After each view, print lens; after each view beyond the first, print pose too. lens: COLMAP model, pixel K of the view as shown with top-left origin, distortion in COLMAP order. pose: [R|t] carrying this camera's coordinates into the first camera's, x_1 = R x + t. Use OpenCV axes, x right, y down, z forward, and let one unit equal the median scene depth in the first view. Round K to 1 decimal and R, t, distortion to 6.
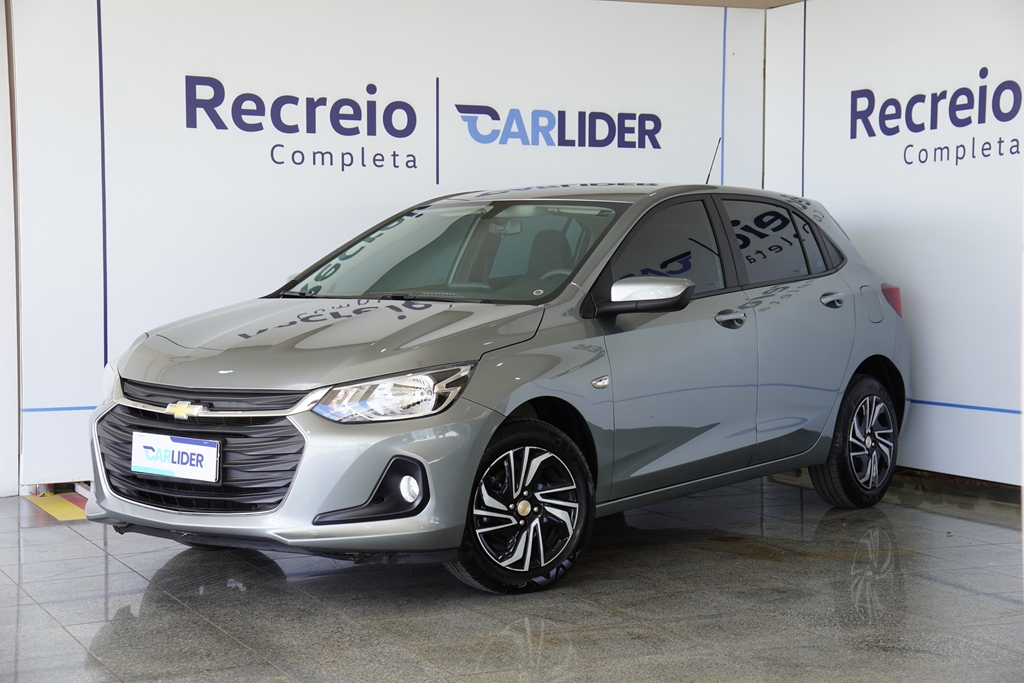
lens RADIAL K [[1784.1, 0, 511.8], [0, 1784.1, 339.2], [0, 0, 1]] dist [0.333235, 0.000000]
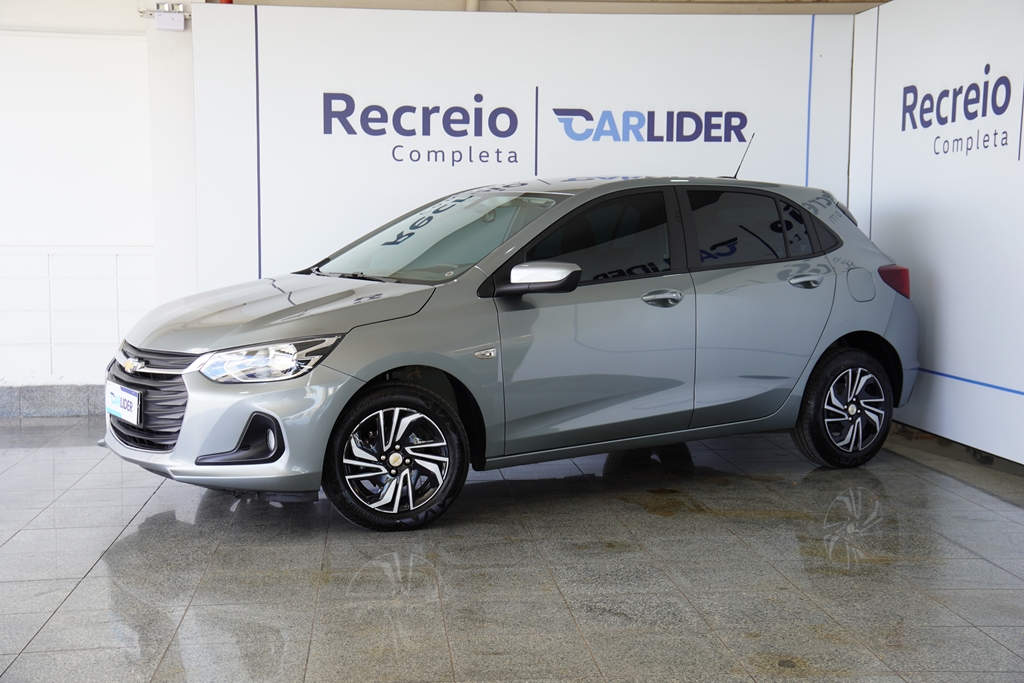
lens RADIAL K [[1372.7, 0, 511.7], [0, 1372.7, 343.6], [0, 0, 1]] dist [0.143834, 0.000000]
pose [[0.941480, 0.033805, -0.335371, 0.281326], [-0.019318, 0.998734, 0.046438, -0.018430], [0.336516, -0.037242, 0.940941, 0.135415]]
